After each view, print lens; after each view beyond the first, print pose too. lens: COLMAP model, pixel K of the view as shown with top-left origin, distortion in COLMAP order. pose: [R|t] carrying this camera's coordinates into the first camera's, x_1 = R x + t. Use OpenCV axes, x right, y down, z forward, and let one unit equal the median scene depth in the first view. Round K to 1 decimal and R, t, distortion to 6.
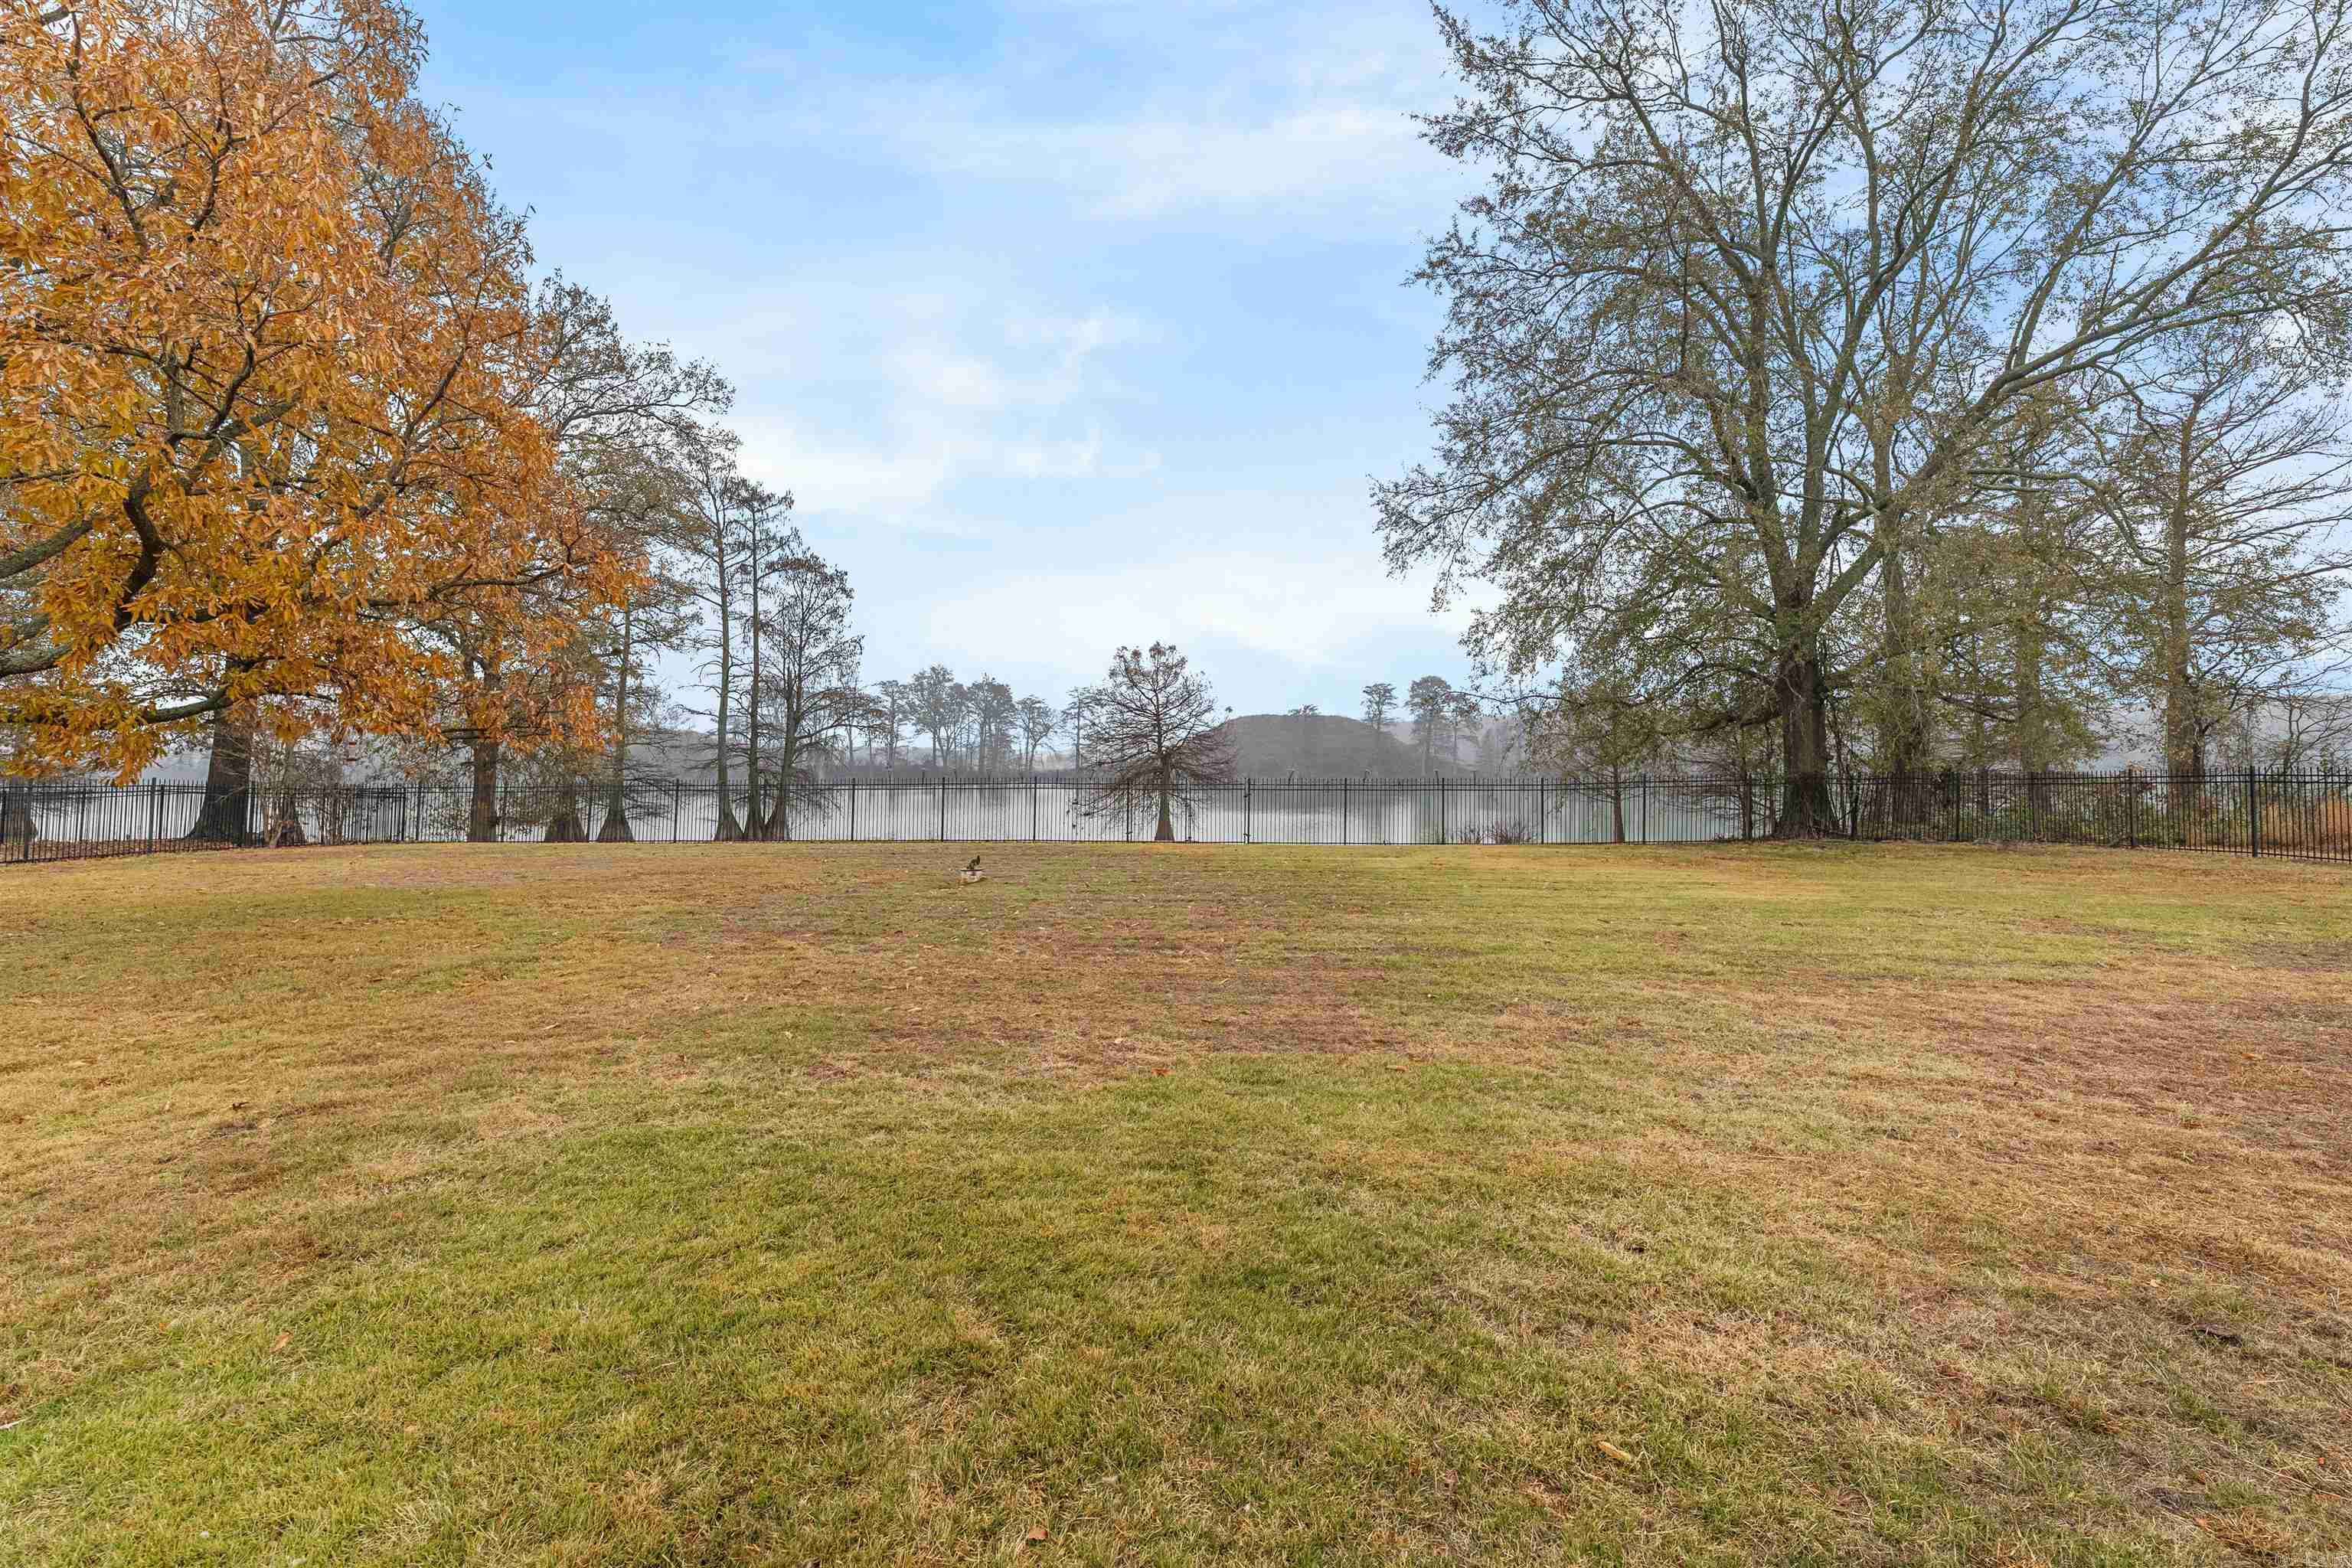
lens RADIAL K [[962.0, 0, 1158.3], [0, 962.0, 763.3], [0, 0, 1]] dist [0.007705, -0.003415]
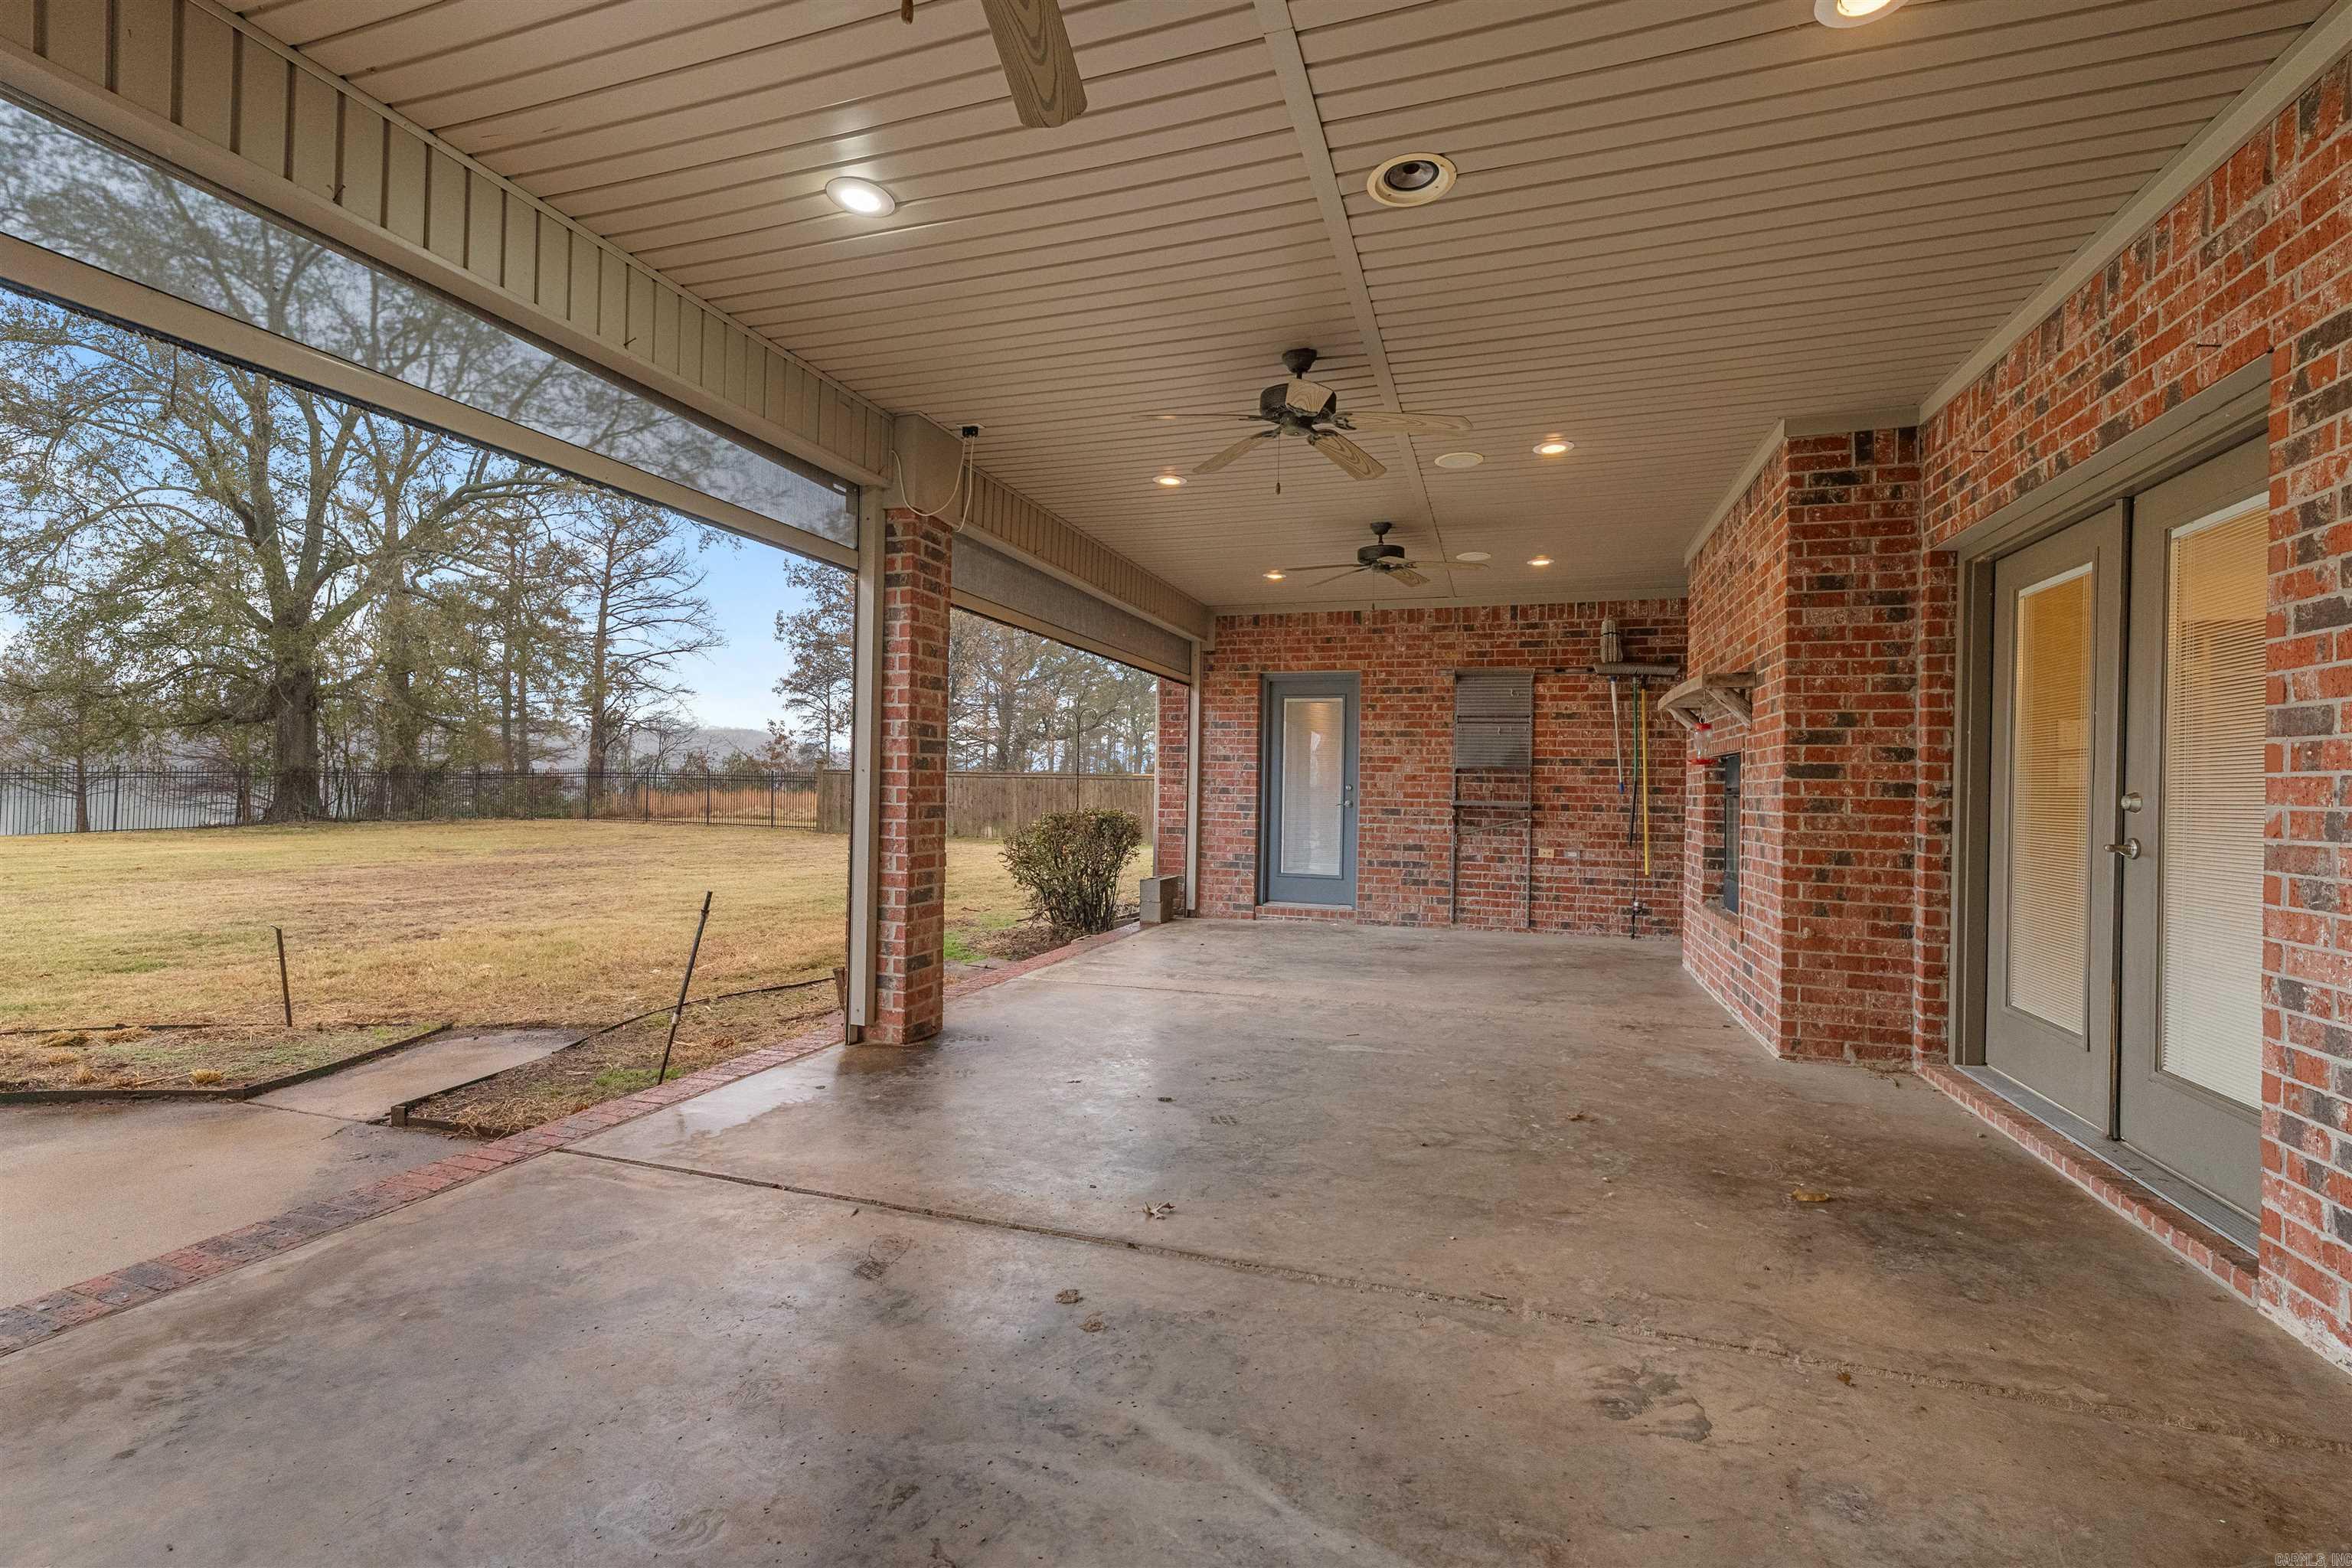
lens RADIAL K [[962.0, 0, 1156.3], [0, 962.0, 767.6], [0, 0, 1]] dist [0.007705, -0.003415]
pose [[0.285568, 0.022645, 0.958091, -0.150324], [-0.023497, 0.999586, -0.016622, 0.005009], [-0.958070, -0.017766, 0.285981, -0.323709]]
